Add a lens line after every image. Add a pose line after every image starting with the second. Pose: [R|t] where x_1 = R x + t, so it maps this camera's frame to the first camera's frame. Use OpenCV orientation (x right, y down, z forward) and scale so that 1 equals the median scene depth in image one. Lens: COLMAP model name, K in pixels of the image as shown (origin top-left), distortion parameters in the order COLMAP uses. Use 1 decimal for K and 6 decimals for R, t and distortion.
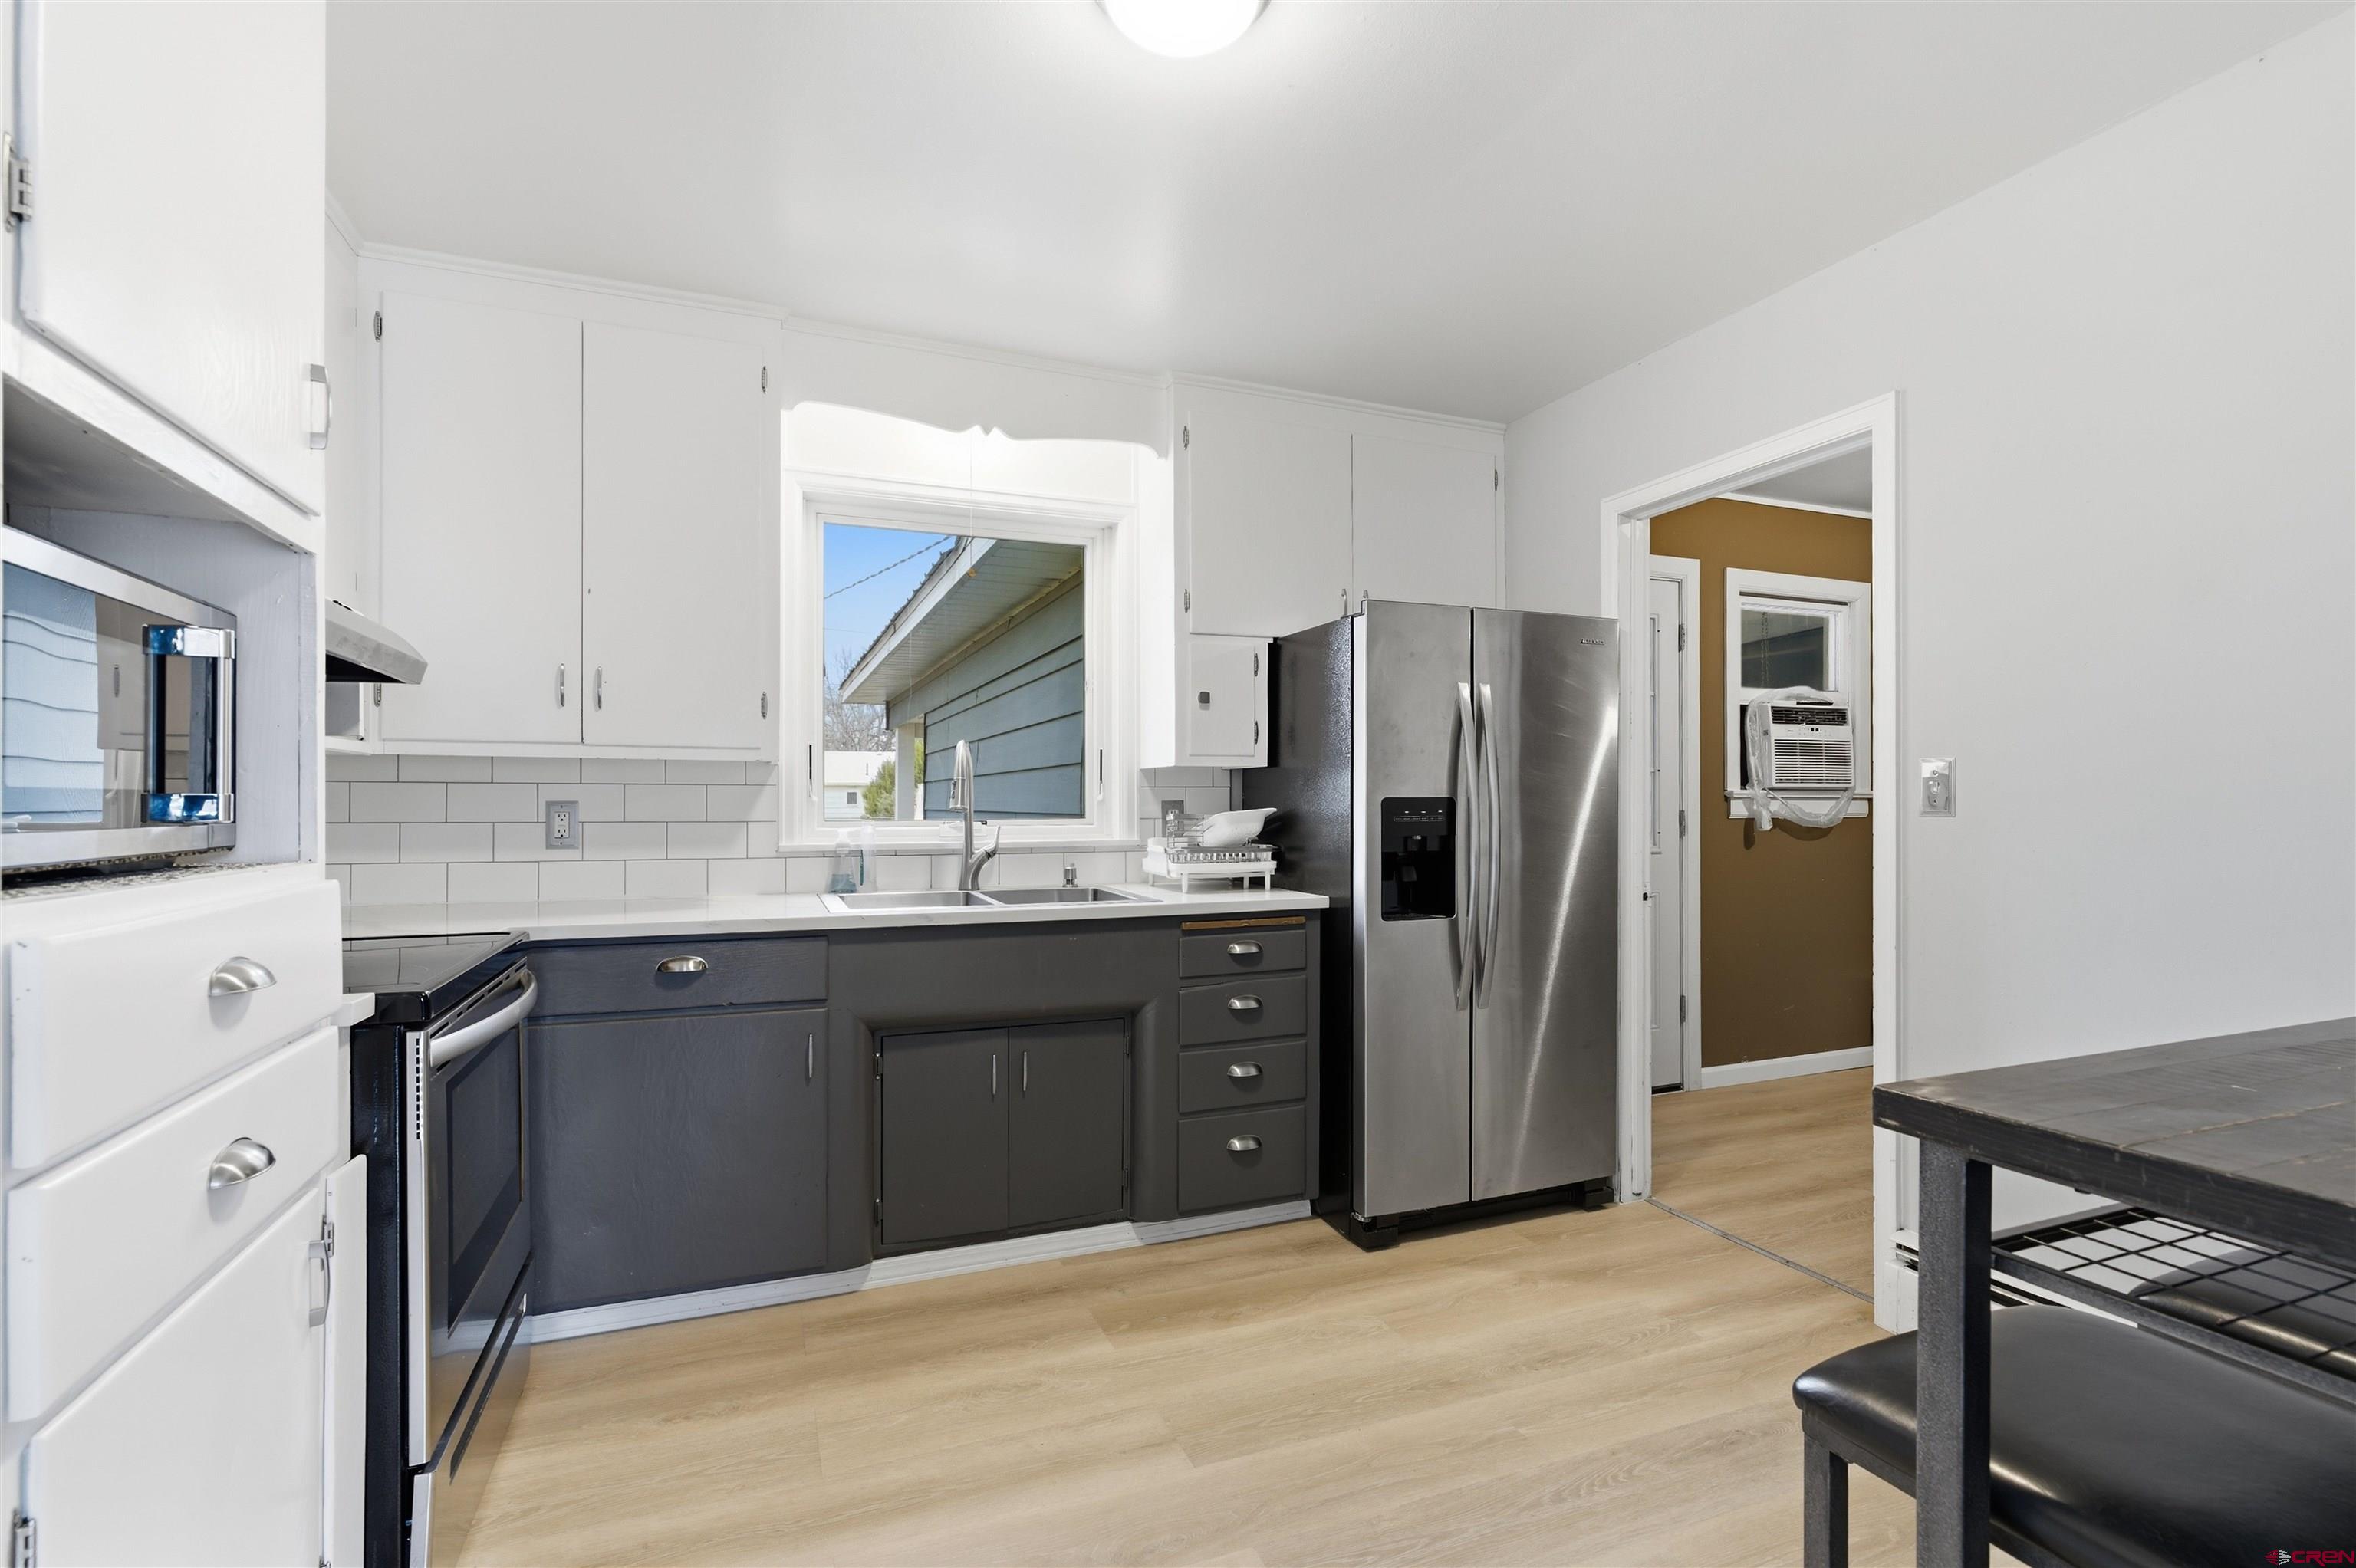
lens RADIAL K [[1093.9, 0, 1181.0], [0, 1093.9, 795.8], [0, 0, 1]] dist [-0.005965, 0.000094]
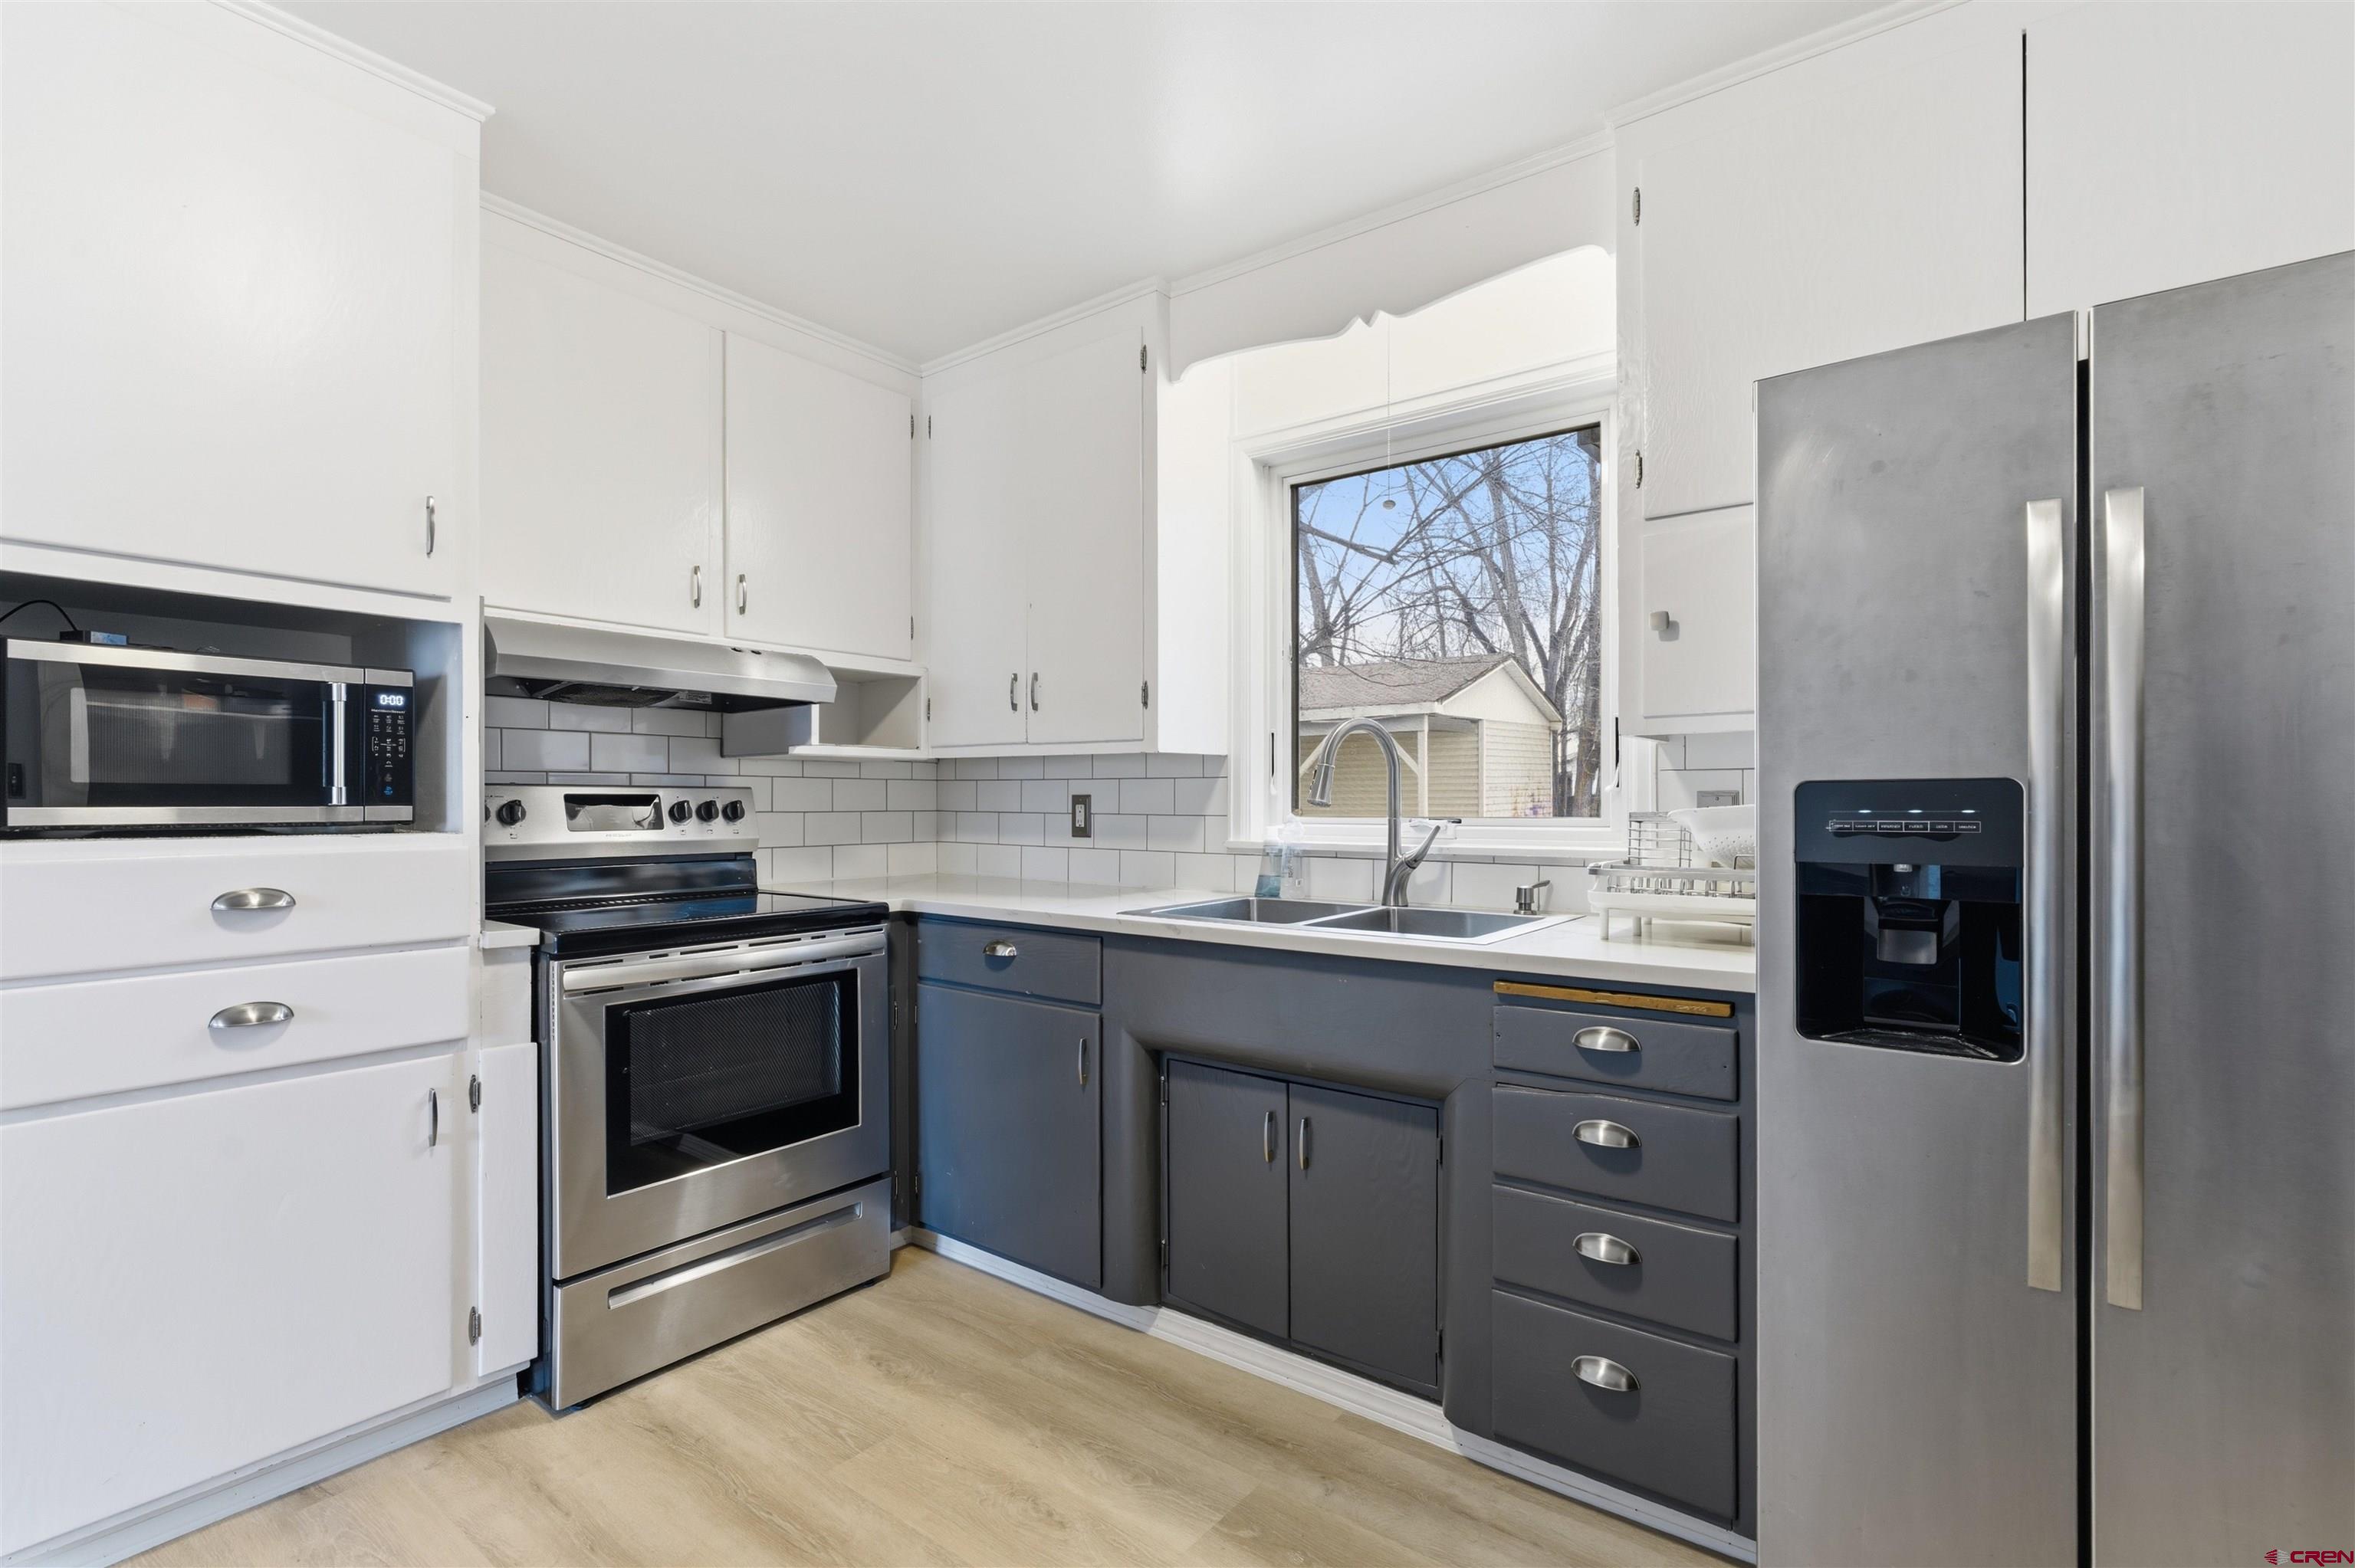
lens RADIAL K [[1093.4, 0, 1179.8], [0, 1093.4, 795.2], [0, 0, 1]] dist [-0.005965, 0.000094]
pose [[0.501916, -0.004359, -0.864906, 0.474614], [0.006825, 0.999976, -0.001079, 0.007367], [0.864890, -0.005361, 0.501933, 0.537877]]
